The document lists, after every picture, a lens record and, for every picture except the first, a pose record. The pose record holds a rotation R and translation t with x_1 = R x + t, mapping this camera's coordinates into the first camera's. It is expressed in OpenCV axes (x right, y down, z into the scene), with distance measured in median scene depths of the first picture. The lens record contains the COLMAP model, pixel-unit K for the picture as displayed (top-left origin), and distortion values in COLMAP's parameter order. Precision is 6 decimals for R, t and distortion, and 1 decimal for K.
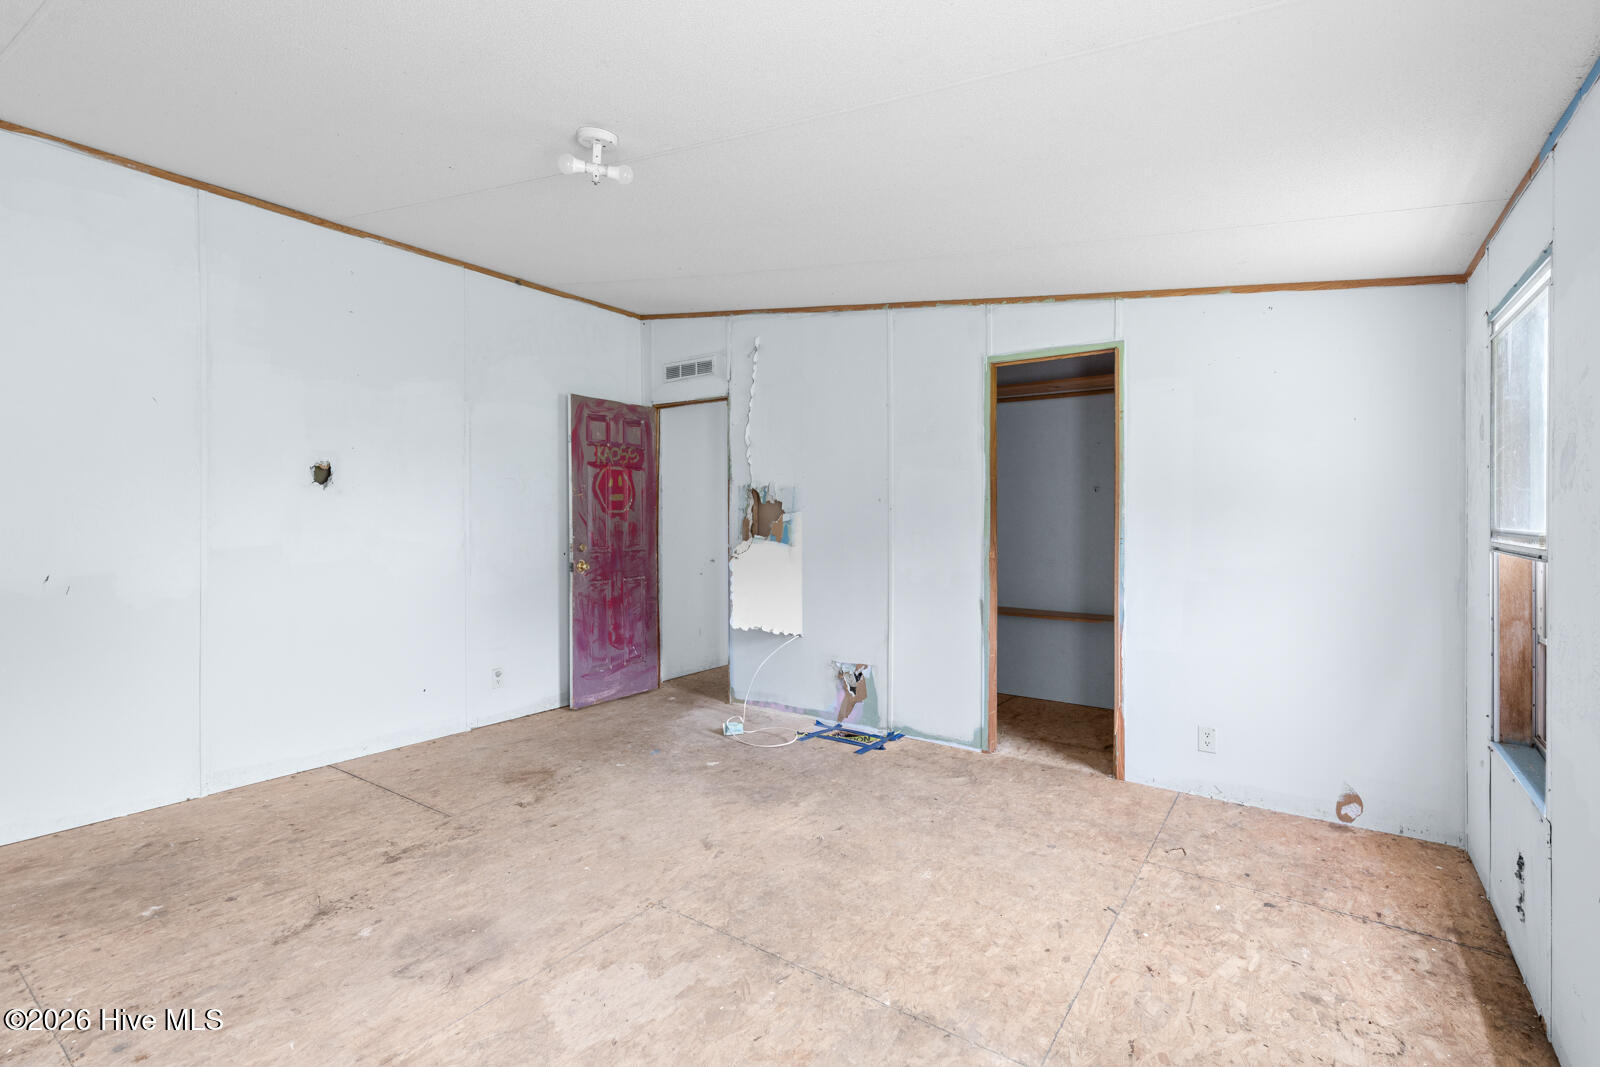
lens RADIAL K [[735.2, 0, 800.0], [0, 735.2, 533.5], [0, 0, 1]] dist [-0.000431, -0.000014]
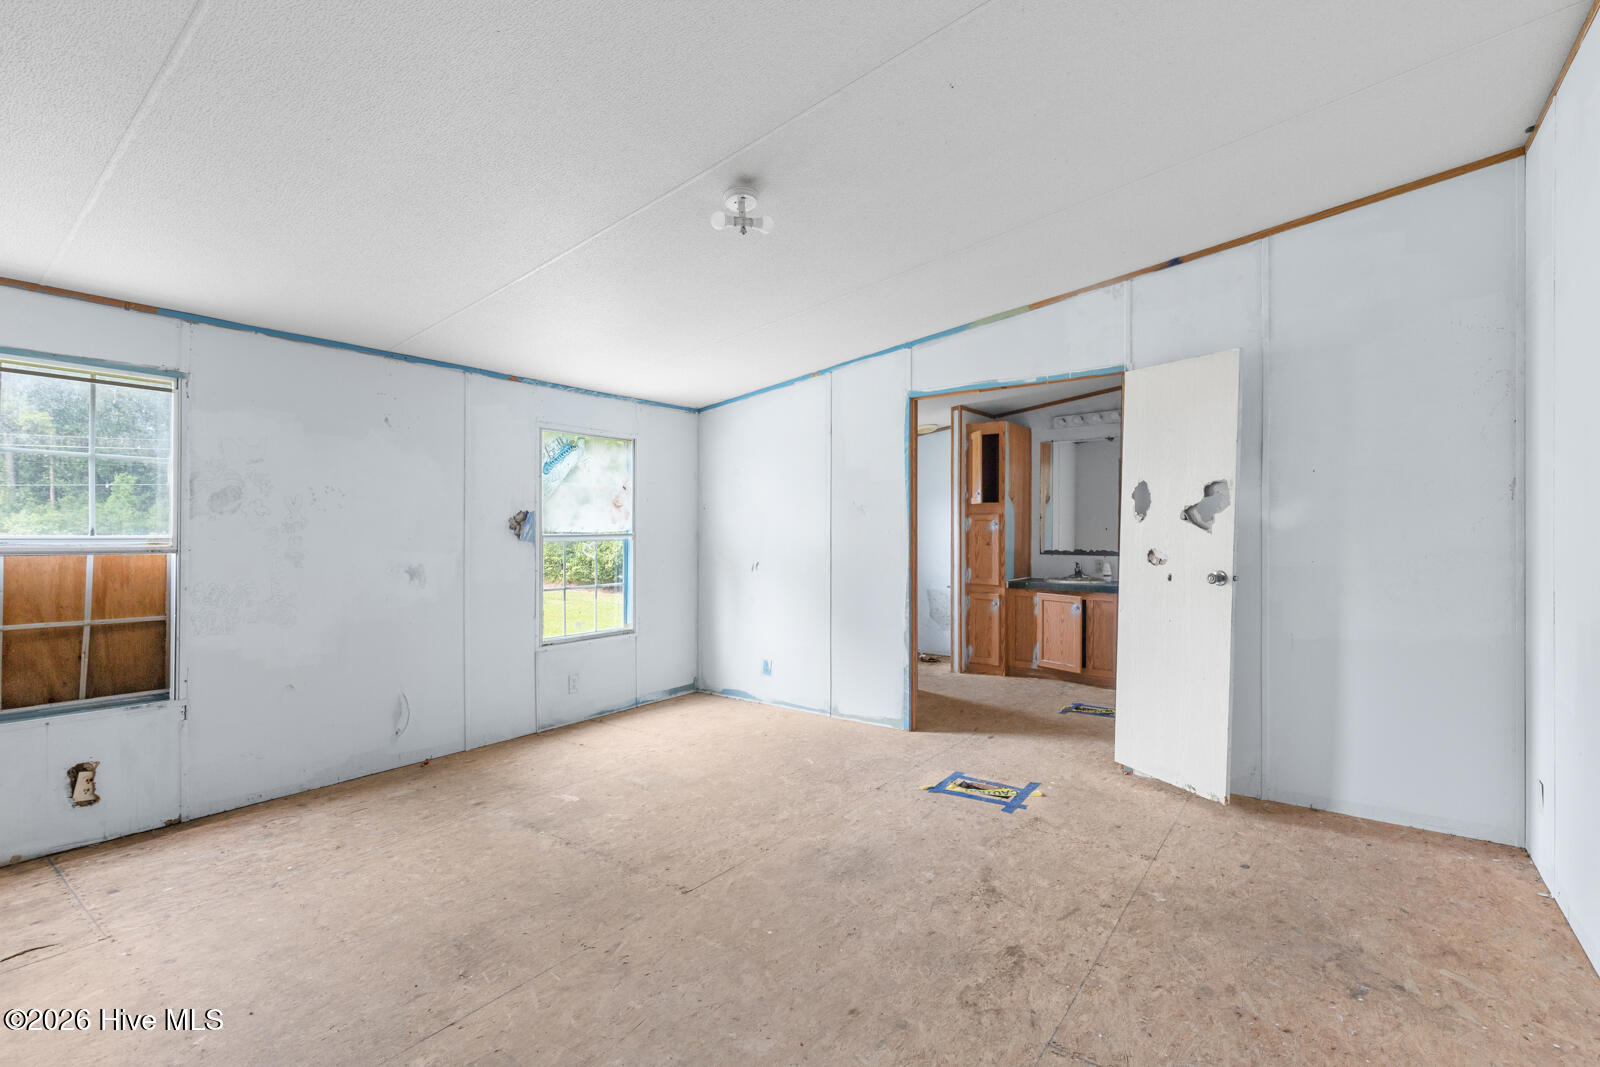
lens RADIAL K [[735.2, 0, 800.0], [0, 735.2, 533.5], [0, 0, 1]] dist [-0.000431, -0.000014]
pose [[-0.999669, -0.004010, 0.025416, -0.388440], [-0.003459, 0.999759, 0.021668, -0.038677], [-0.025497, 0.021573, -0.999442, 2.084198]]
